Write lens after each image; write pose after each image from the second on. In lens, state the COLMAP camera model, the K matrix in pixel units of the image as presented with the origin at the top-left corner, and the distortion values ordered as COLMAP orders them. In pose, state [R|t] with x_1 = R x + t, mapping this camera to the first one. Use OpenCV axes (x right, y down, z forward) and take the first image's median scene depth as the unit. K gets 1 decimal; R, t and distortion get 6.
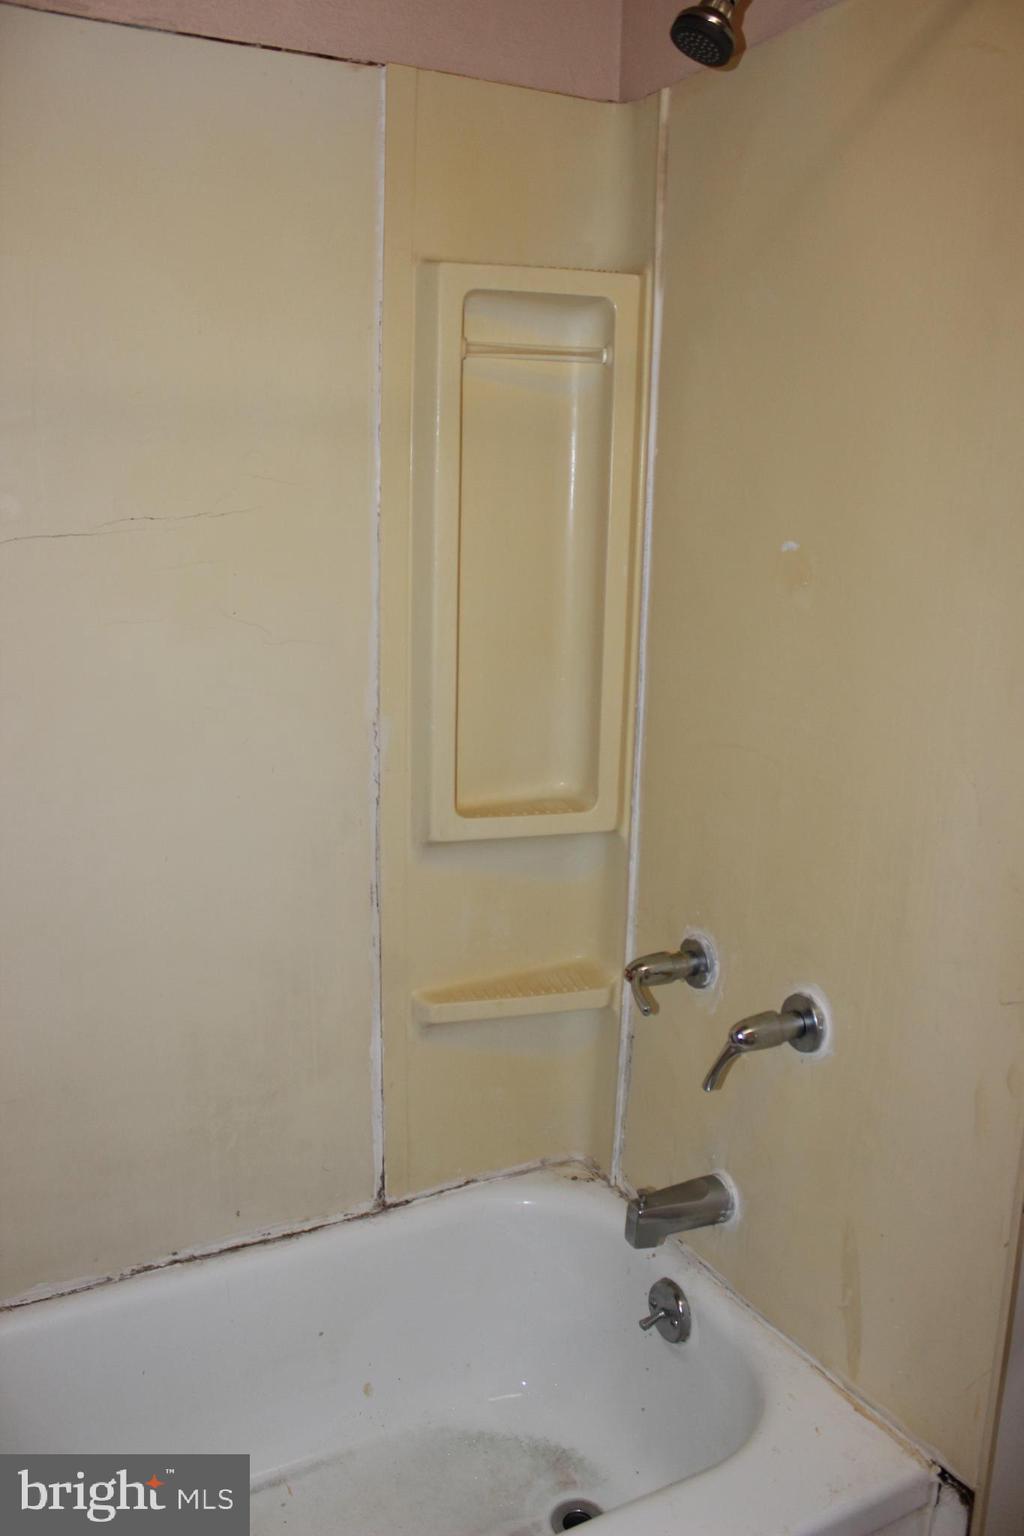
lens RADIAL K [[1267.1, 0, 510.2], [0, 1267.1, 771.6], [0, 0, 1]] dist [-0.163109, 0.144101]
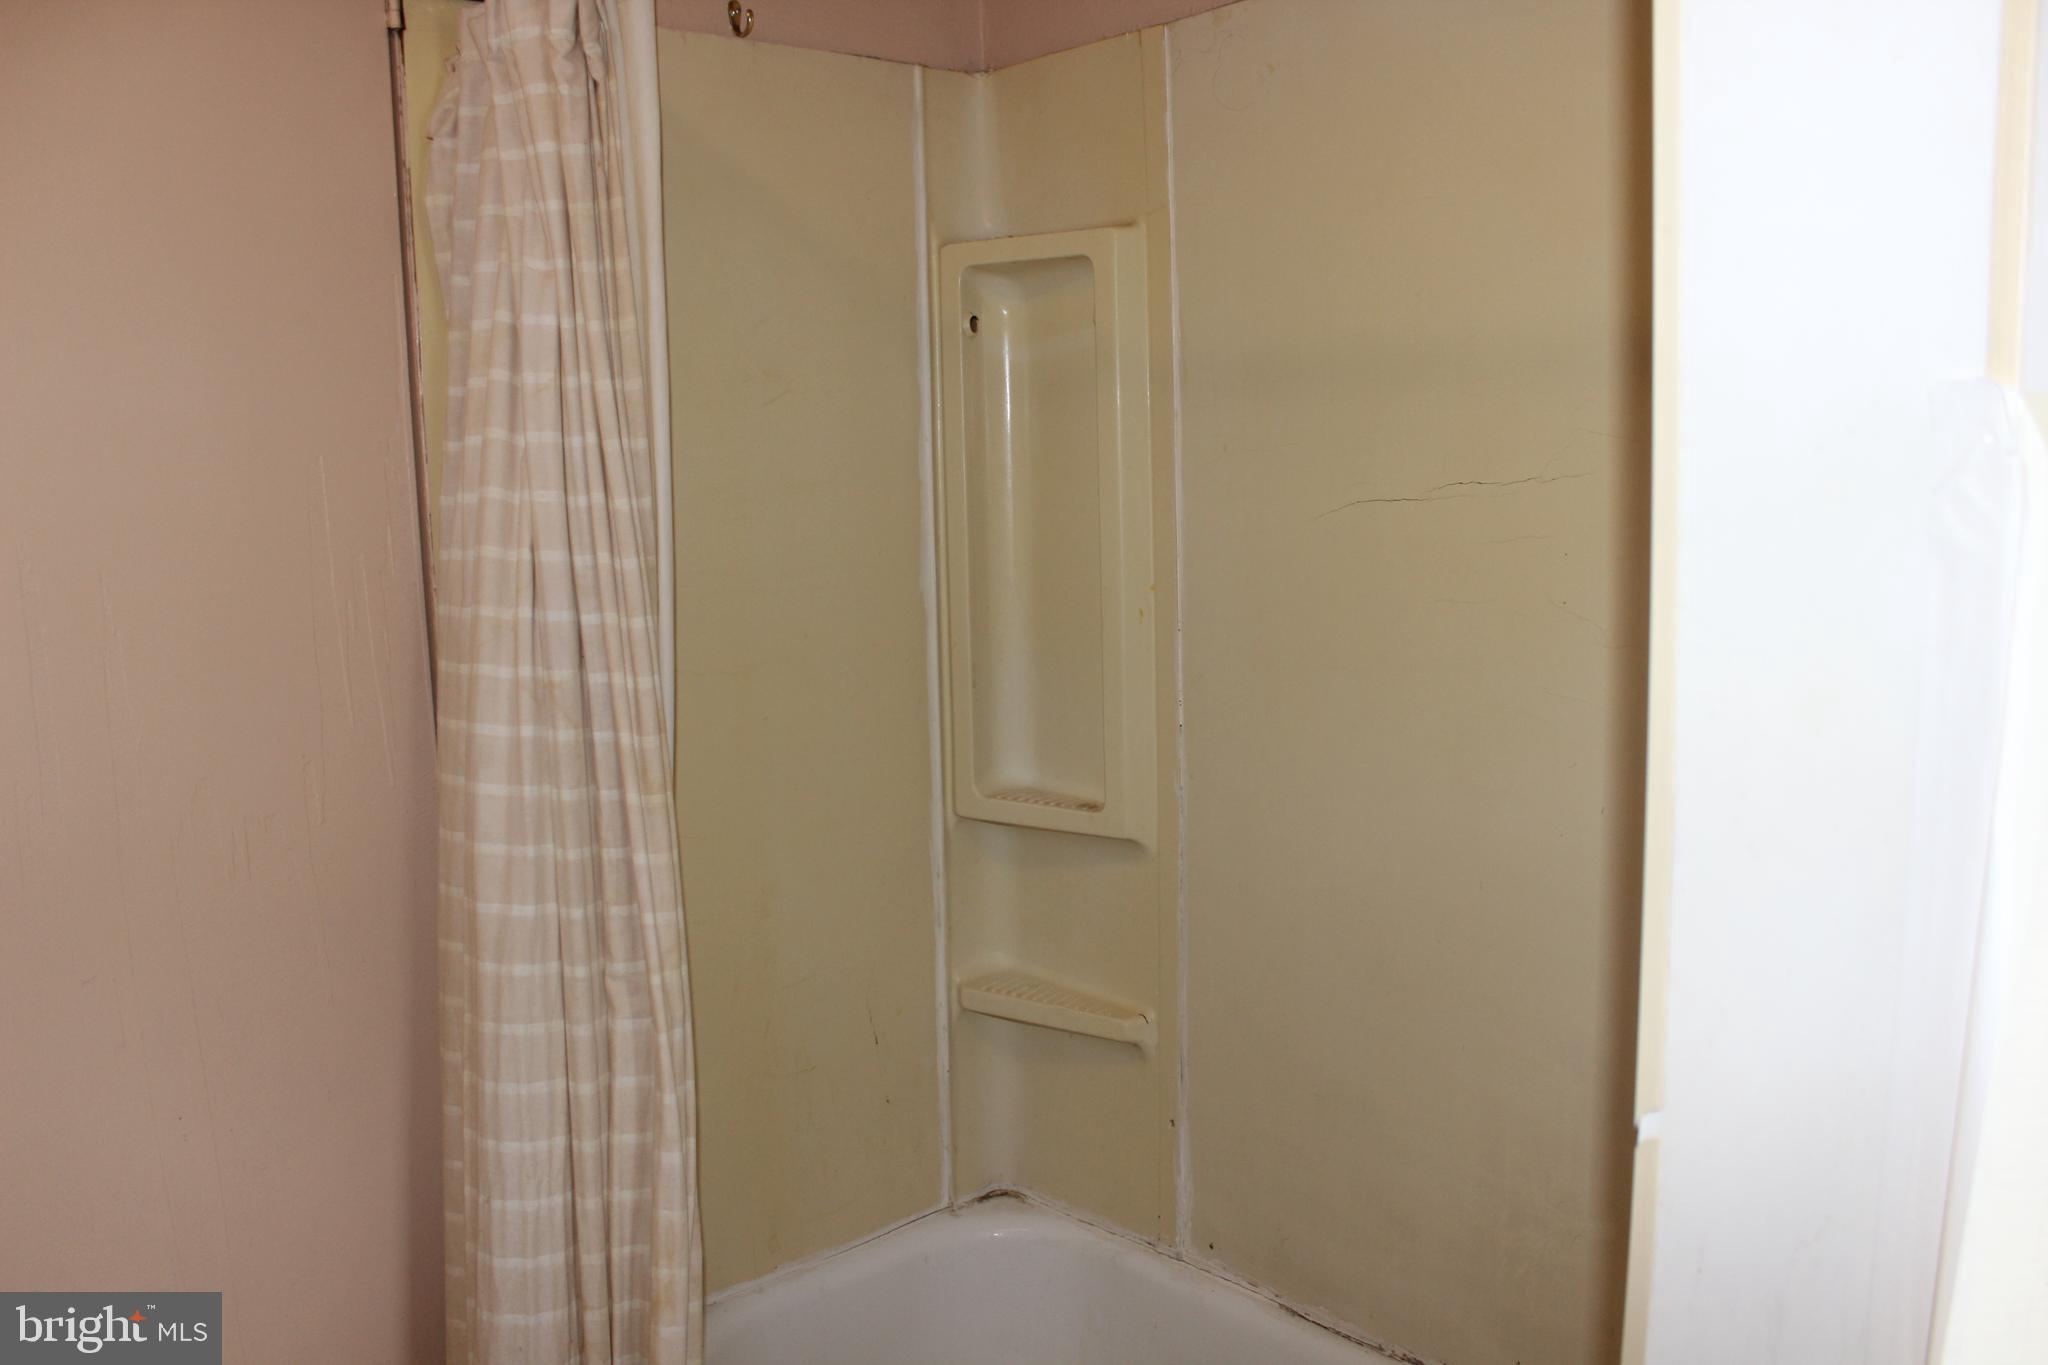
lens RADIAL K [[1689.4, 0, 1027.6], [0, 1689.4, 682.8], [0, 0, 1]] dist [-0.163109, 0.144101]
pose [[0.226204, 0.120473, -0.966601, 0.669384], [-0.185297, 0.979525, 0.078720, -0.089857], [0.956293, 0.161301, 0.243896, 0.393410]]
